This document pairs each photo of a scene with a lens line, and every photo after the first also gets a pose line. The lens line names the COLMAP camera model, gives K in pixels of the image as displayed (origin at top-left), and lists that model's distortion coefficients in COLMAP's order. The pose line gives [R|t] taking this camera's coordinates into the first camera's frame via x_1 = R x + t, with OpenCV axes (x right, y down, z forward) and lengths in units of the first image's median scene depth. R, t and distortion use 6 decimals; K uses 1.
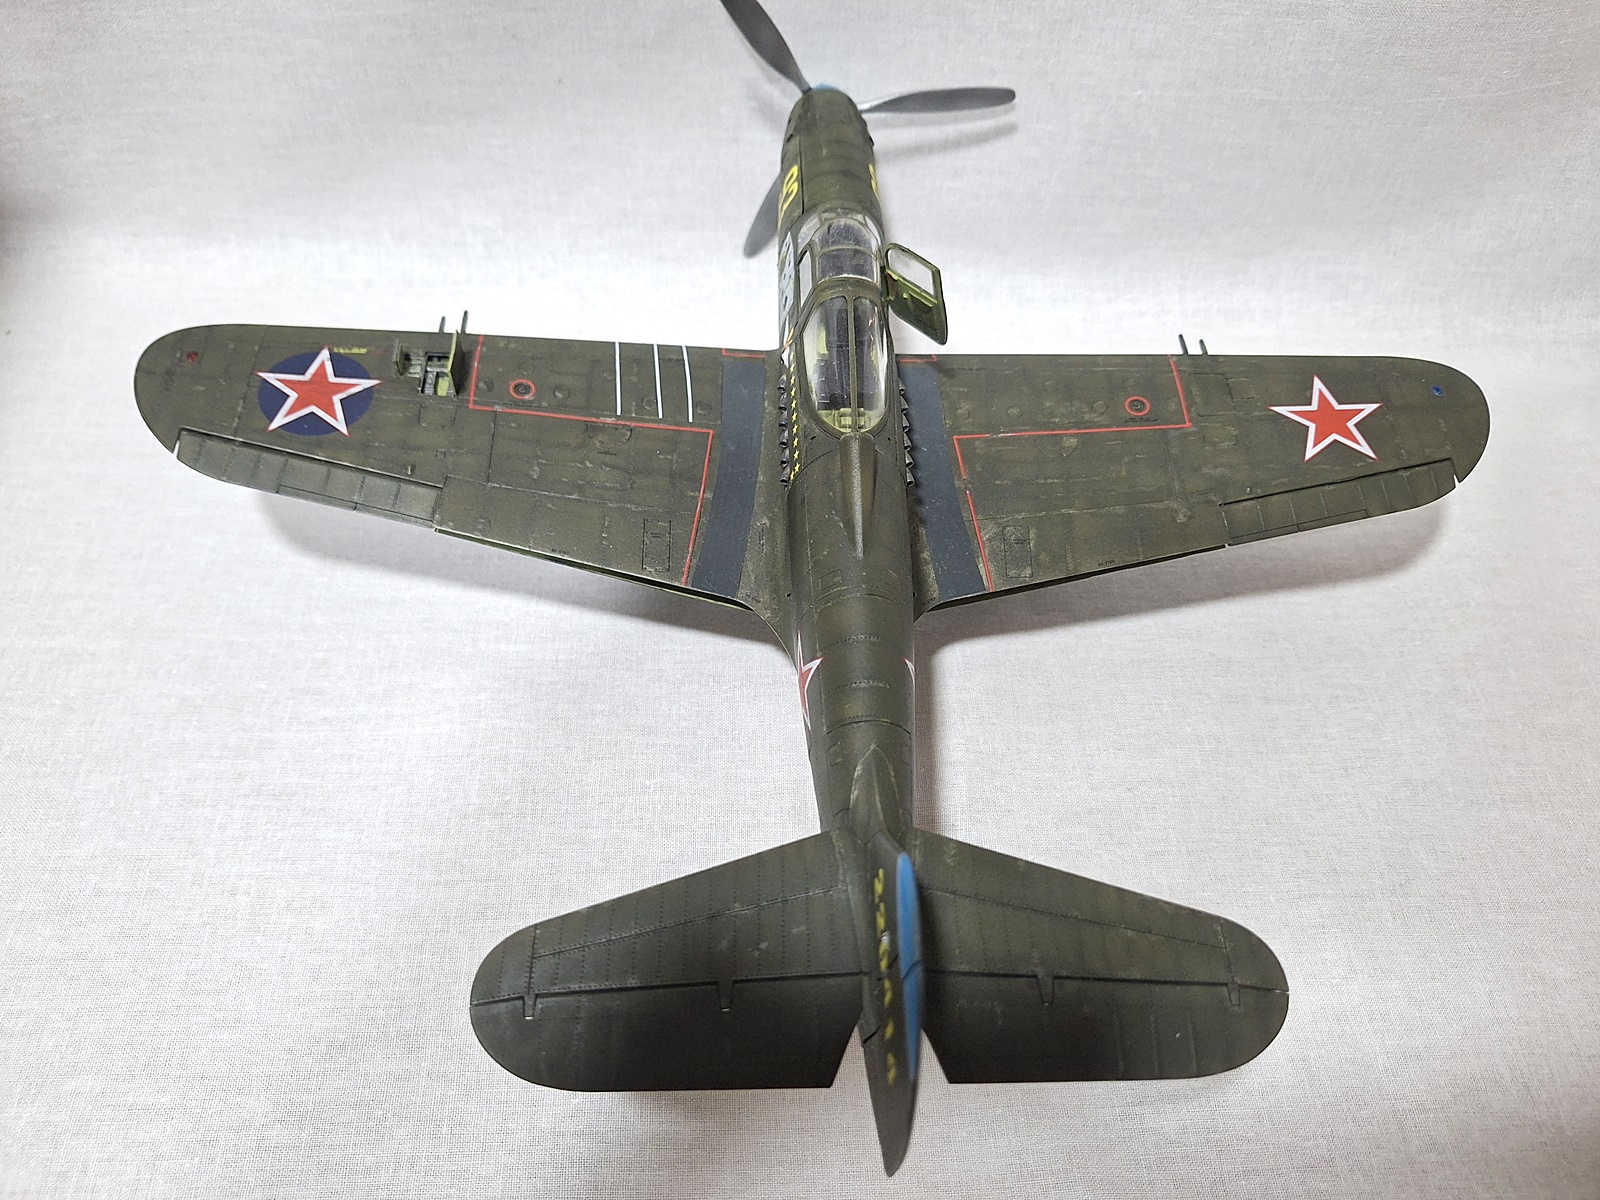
lens RADIAL K [[1138.4, 0, 805.8], [0, 1138.4, 606.3], [0, 0, 1]] dist [0.096623, -0.207881]
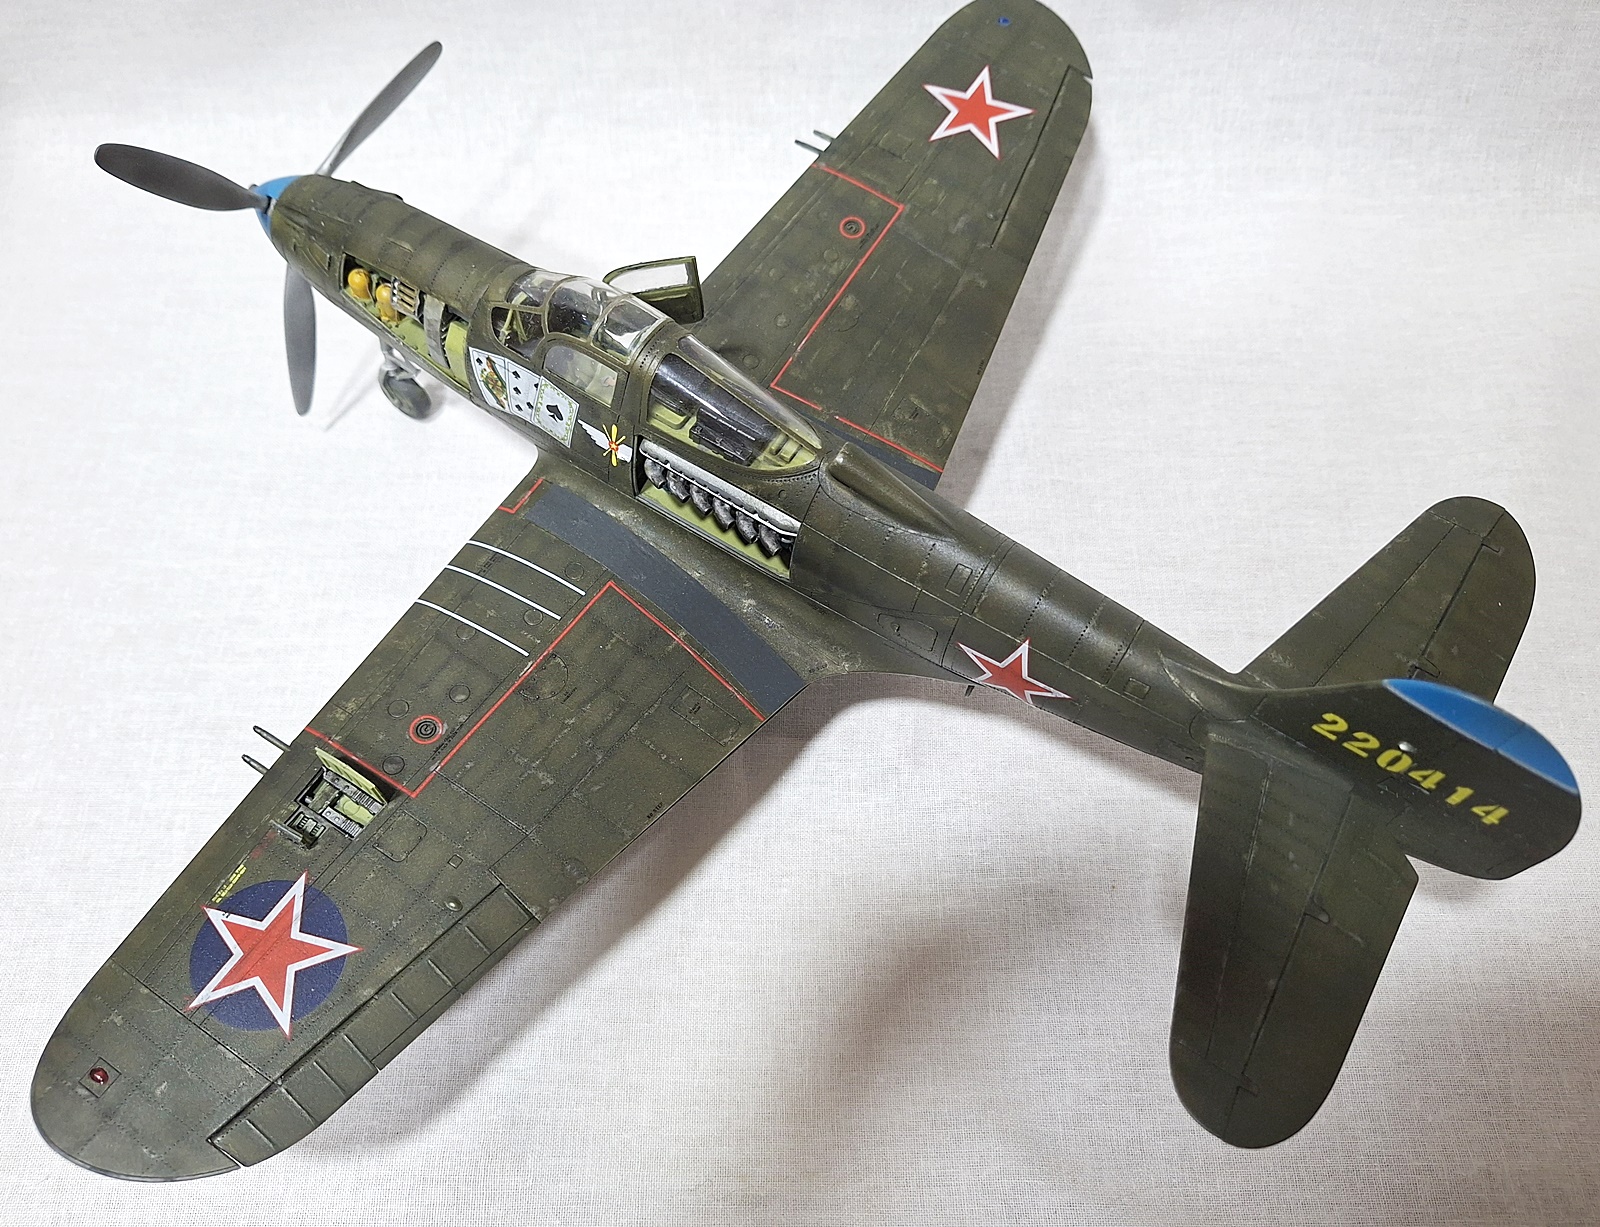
lens RADIAL K [[1241.0, 0, 807.8], [0, 1241.0, 616.7], [0, 0, 1]] dist [0.080773, -0.133258]
pose [[0.564311, -0.755909, 0.331894, -0.325006], [0.694441, 0.652034, 0.304307, -0.317501], [-0.446435, 0.058757, 0.892885, 0.130635]]
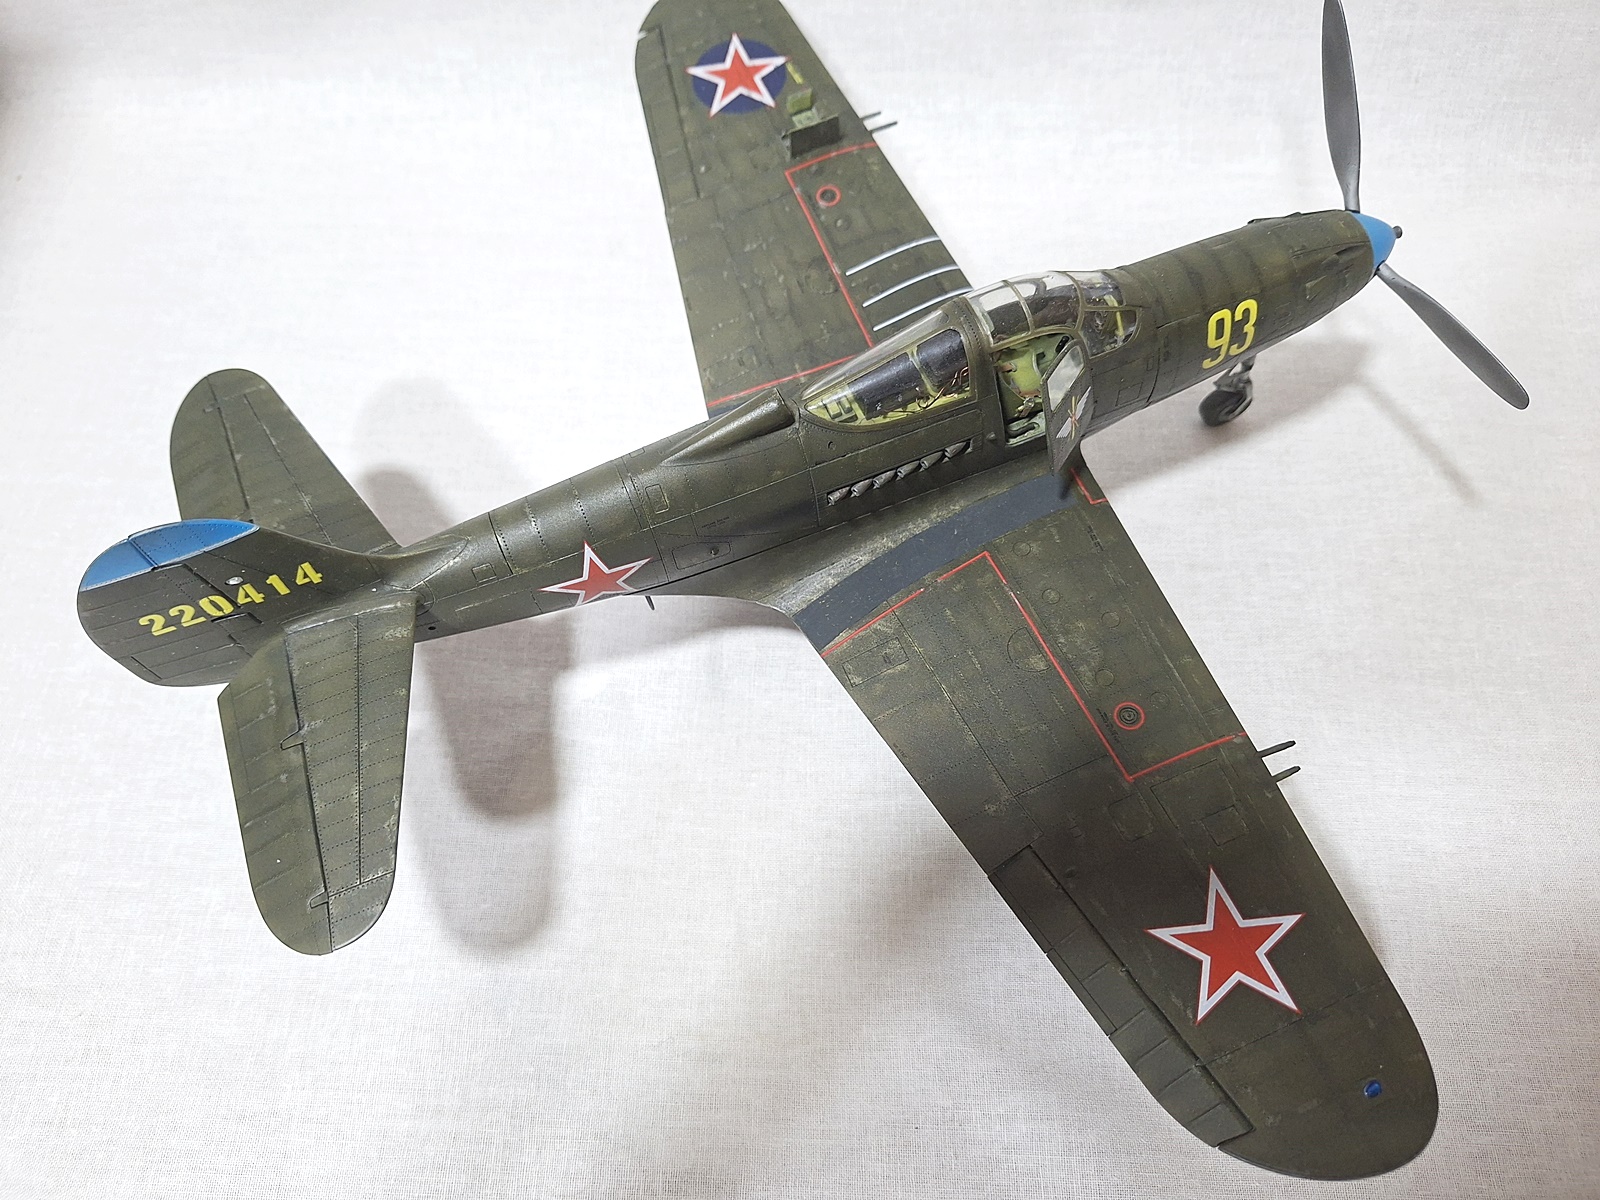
lens RADIAL K [[1138.4, 0, 805.8], [0, 1138.4, 606.3], [0, 0, 1]] dist [0.096623, -0.207881]
pose [[0.348744, 0.802397, -0.484290, 0.557788], [-0.744695, 0.550981, 0.376629, -0.364238], [0.569040, 0.229301, 0.789693, 0.245504]]
